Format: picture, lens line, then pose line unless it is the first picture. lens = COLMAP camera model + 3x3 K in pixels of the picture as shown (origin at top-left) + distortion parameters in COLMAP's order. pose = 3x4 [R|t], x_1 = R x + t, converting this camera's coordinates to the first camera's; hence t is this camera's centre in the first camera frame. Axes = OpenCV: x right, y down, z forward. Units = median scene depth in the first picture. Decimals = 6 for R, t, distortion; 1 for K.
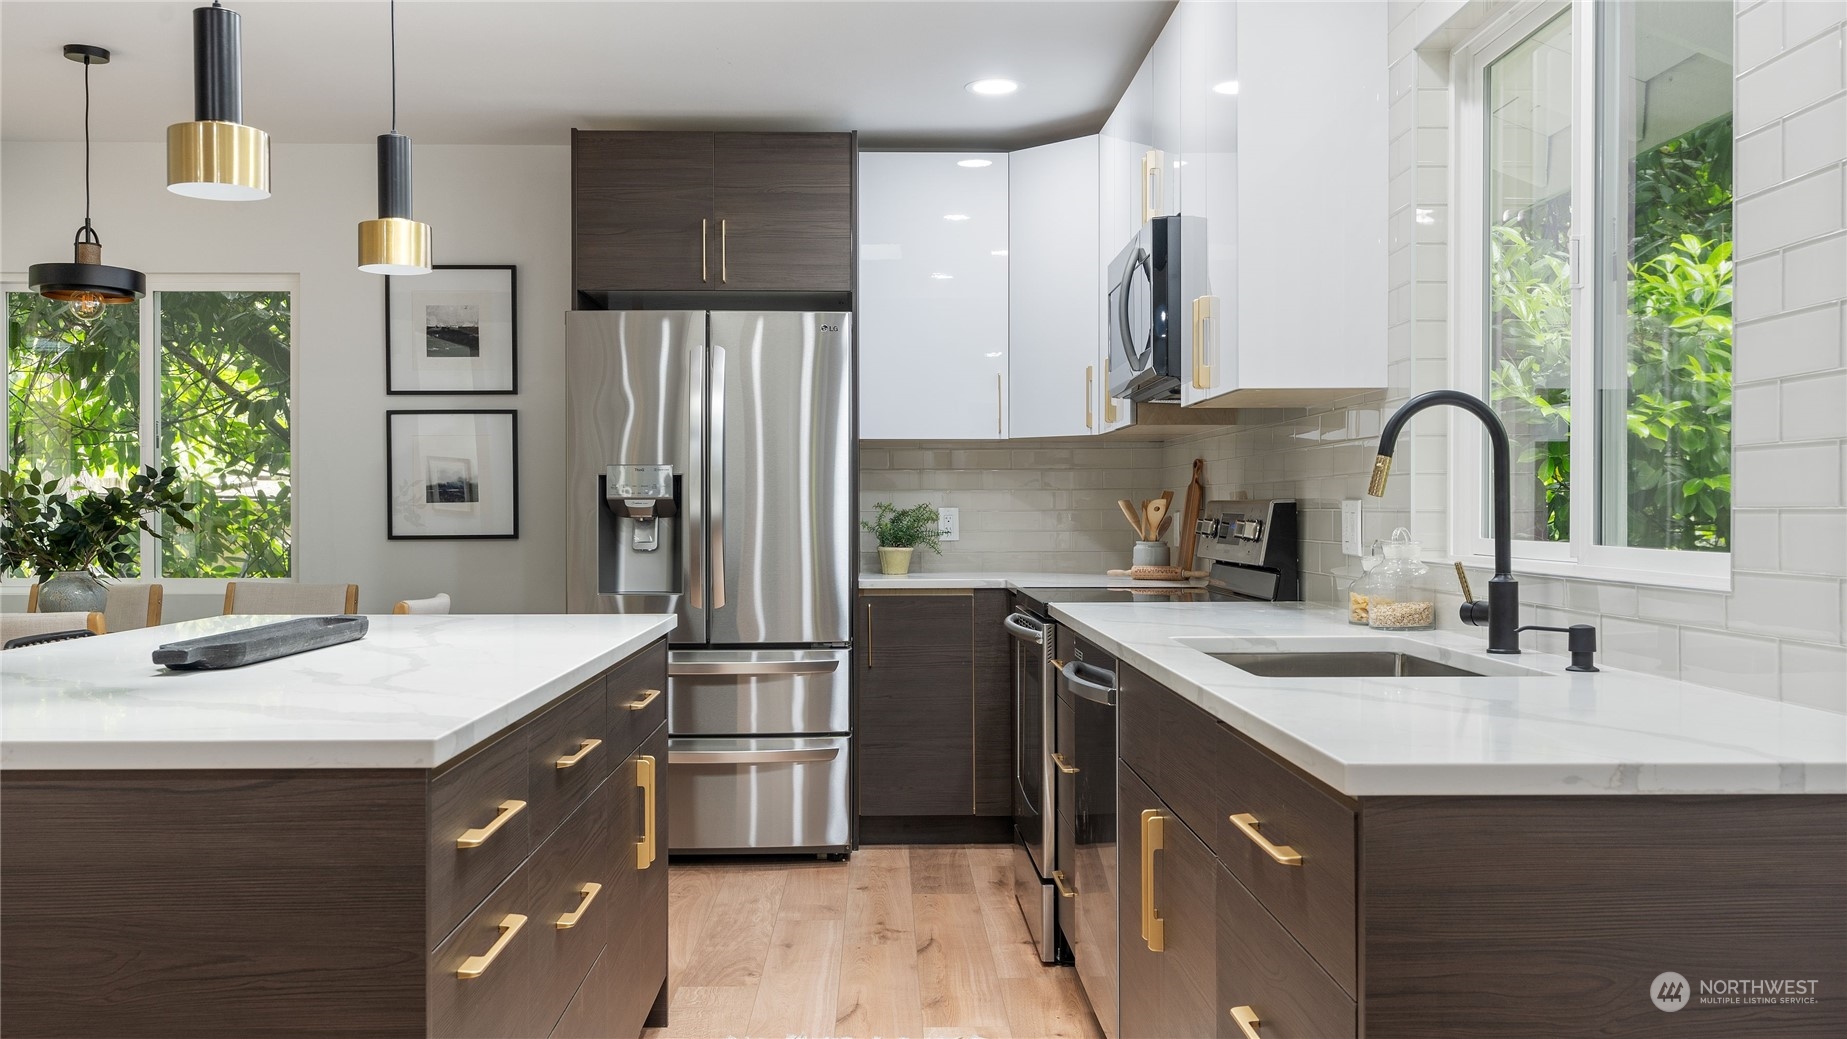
lens RADIAL K [[1587.3, 0, 924.9], [0, 1587.3, 514.1], [0, 0, 1]] dist [0.003182, -0.001946]
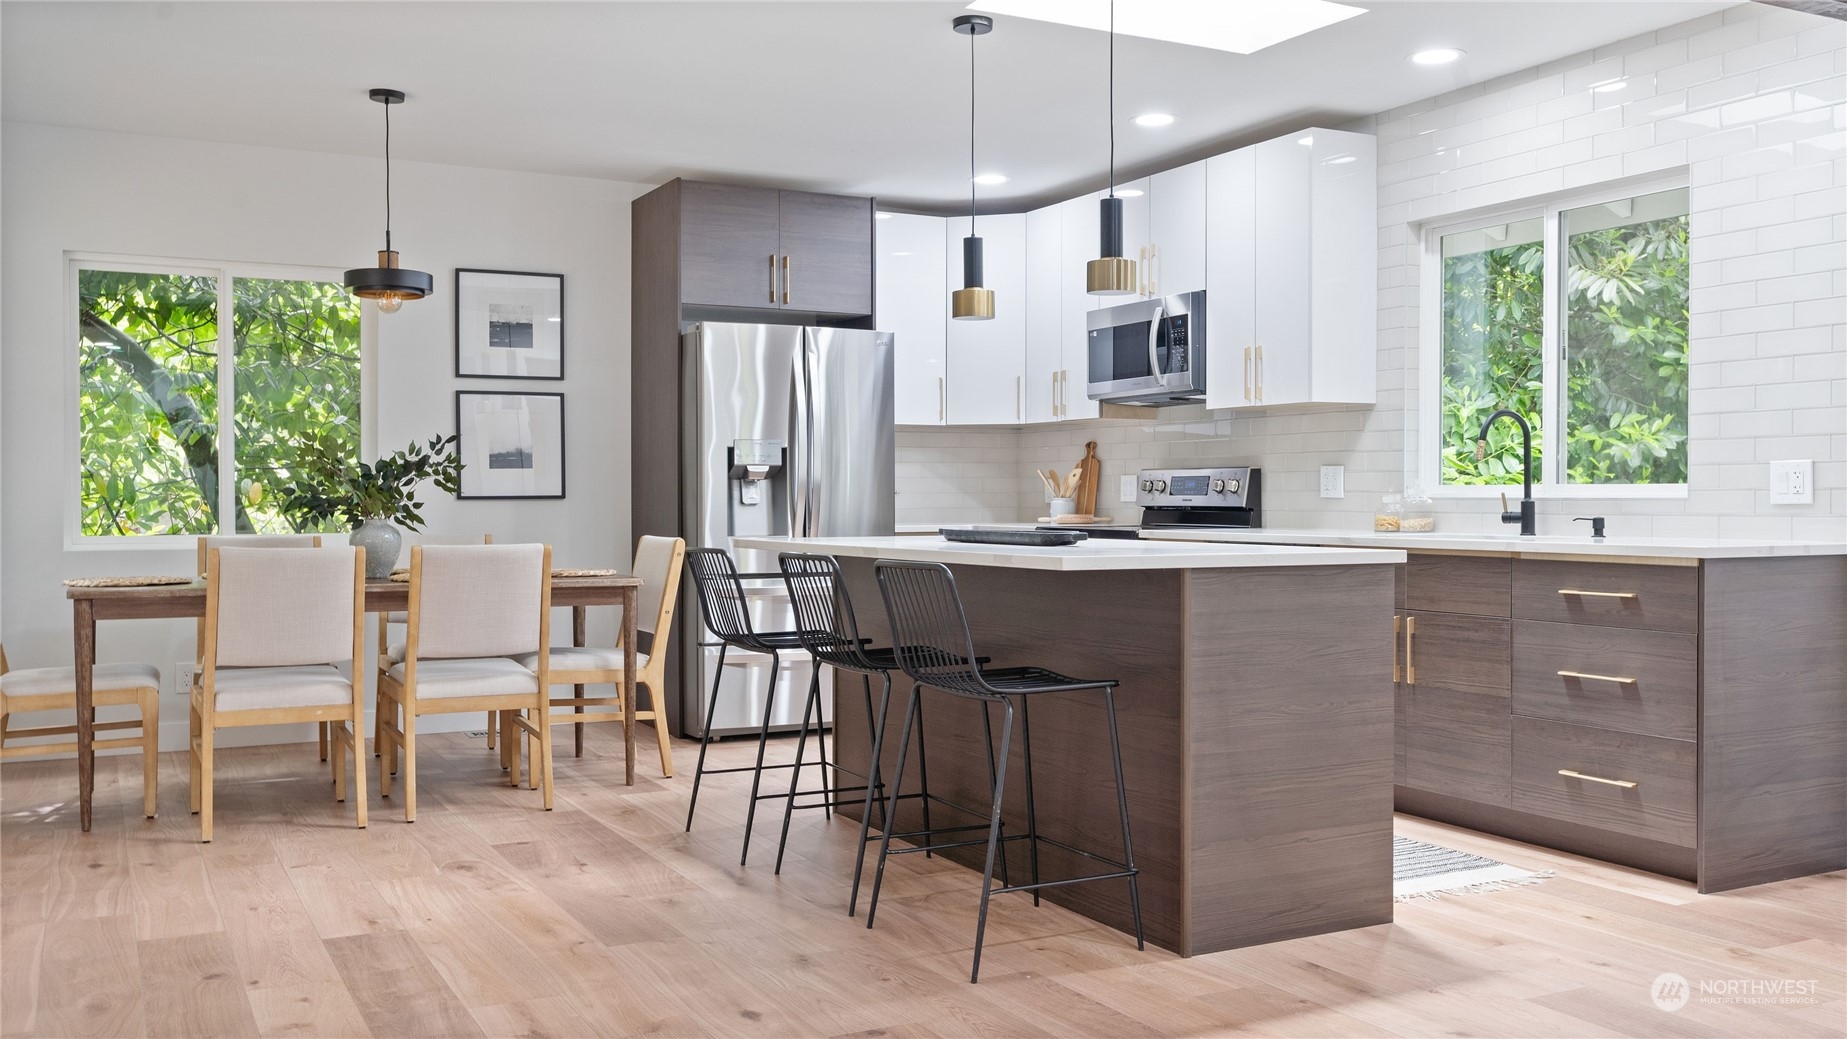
lens RADIAL K [[1587.3, 0, 971.2], [0, 1587.3, 523.9], [0, 0, 1]] dist [0.003182, -0.001946]
pose [[0.891923, -0.008755, 0.452102, -0.579351], [0.001530, 0.999865, 0.016345, 0.016870], [-0.452184, -0.013887, 0.891817, -0.252578]]
